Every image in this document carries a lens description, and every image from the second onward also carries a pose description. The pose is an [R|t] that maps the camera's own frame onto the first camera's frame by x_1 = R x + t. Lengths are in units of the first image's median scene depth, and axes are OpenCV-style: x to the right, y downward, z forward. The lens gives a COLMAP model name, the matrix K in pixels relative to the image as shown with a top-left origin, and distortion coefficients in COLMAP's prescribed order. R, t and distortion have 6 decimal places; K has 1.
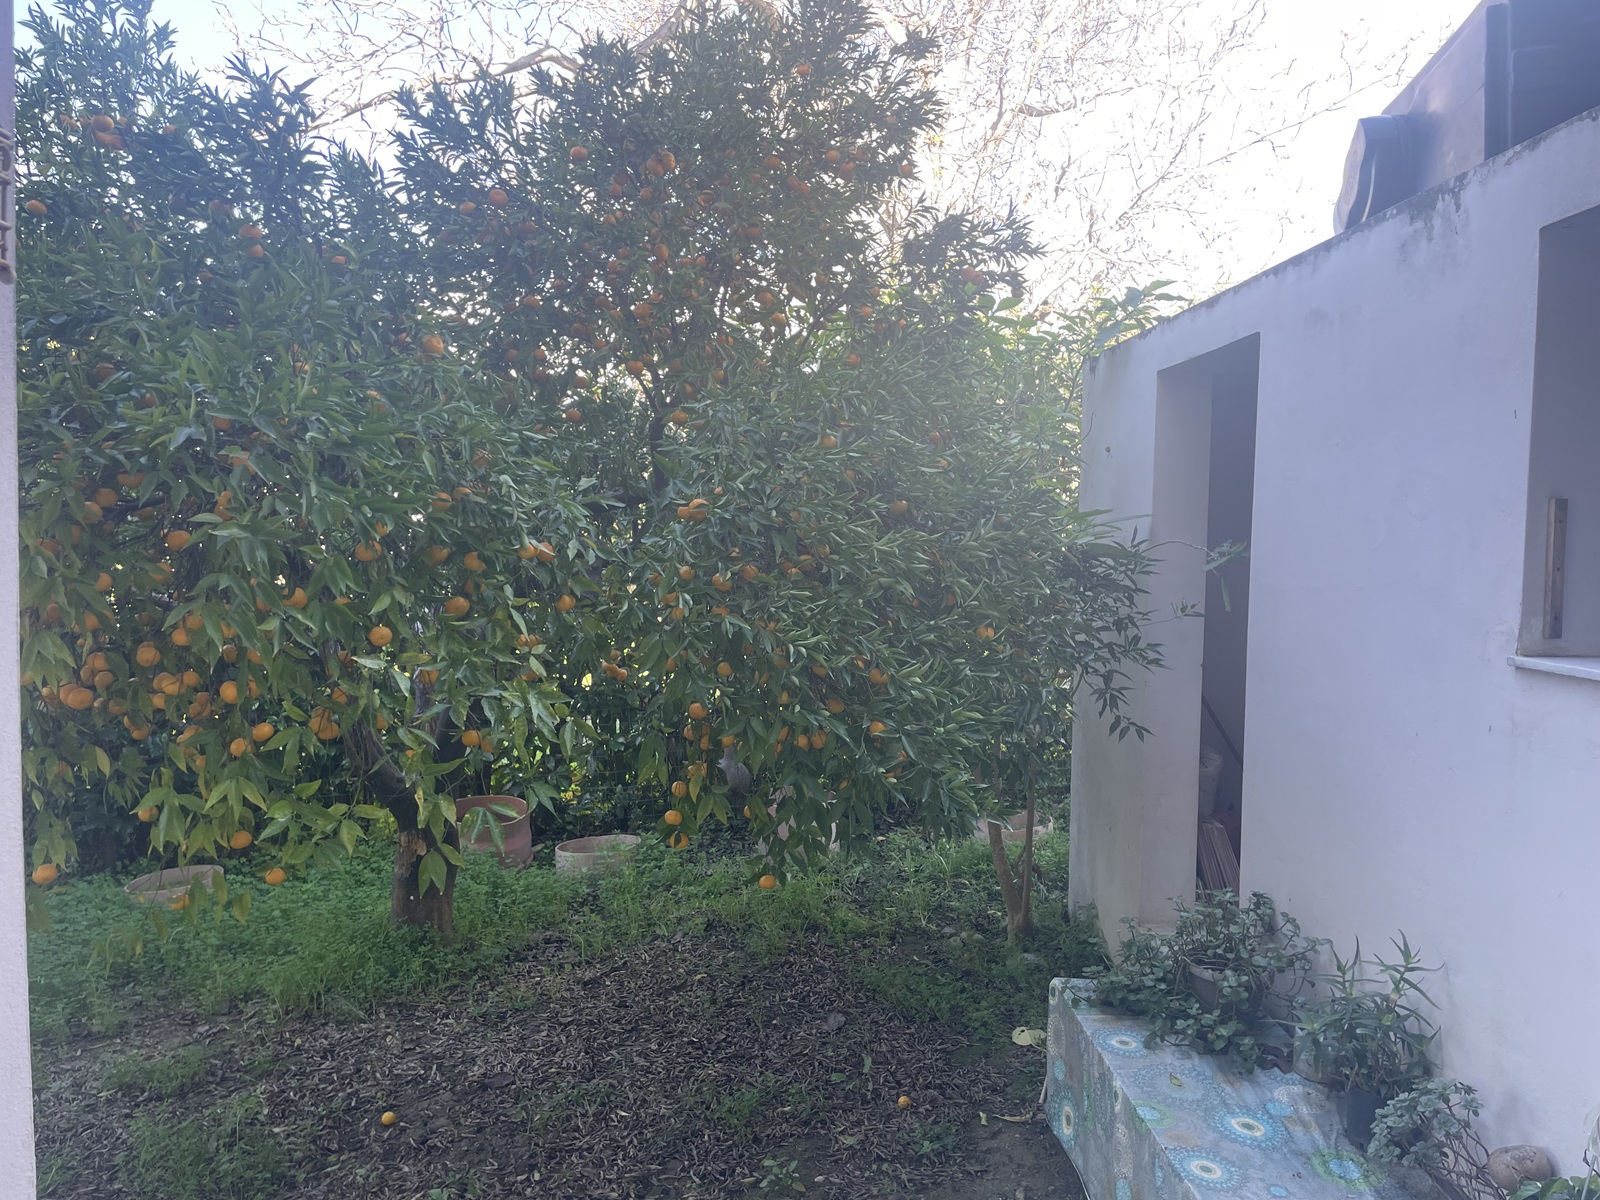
lens RADIAL K [[1221.6, 0, 800.2], [0, 1221.6, 602.3], [0, 0, 1]] dist [0.052503, -0.076838]
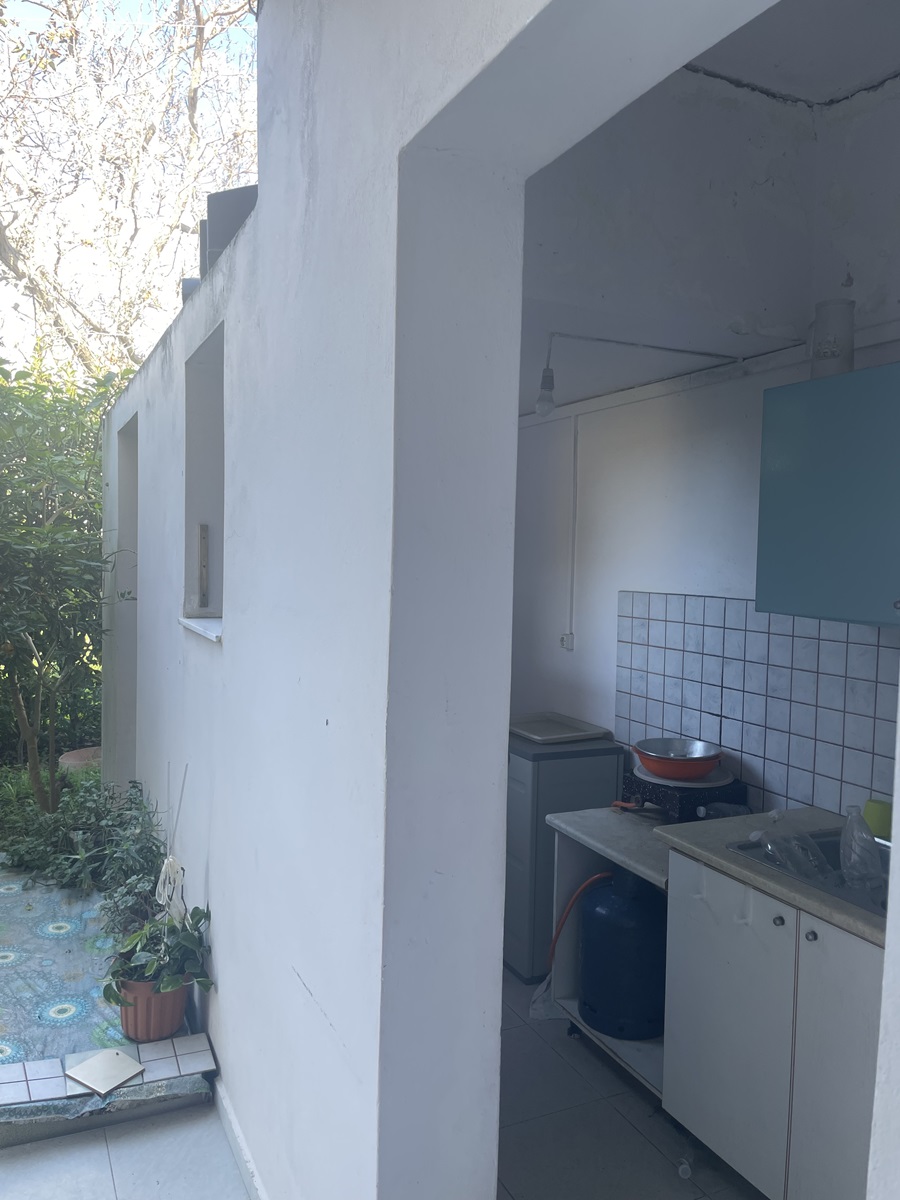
lens RADIAL K [[916.2, 0, 449.5], [0, 916.2, 598.8], [0, 0, 1]] dist [0.052503, -0.076838]
pose [[0.919929, -0.015414, 0.391783, 0.353214], [0.014514, 0.999881, 0.005257, 0.013519], [-0.391817, 0.000850, 0.920043, -0.248533]]
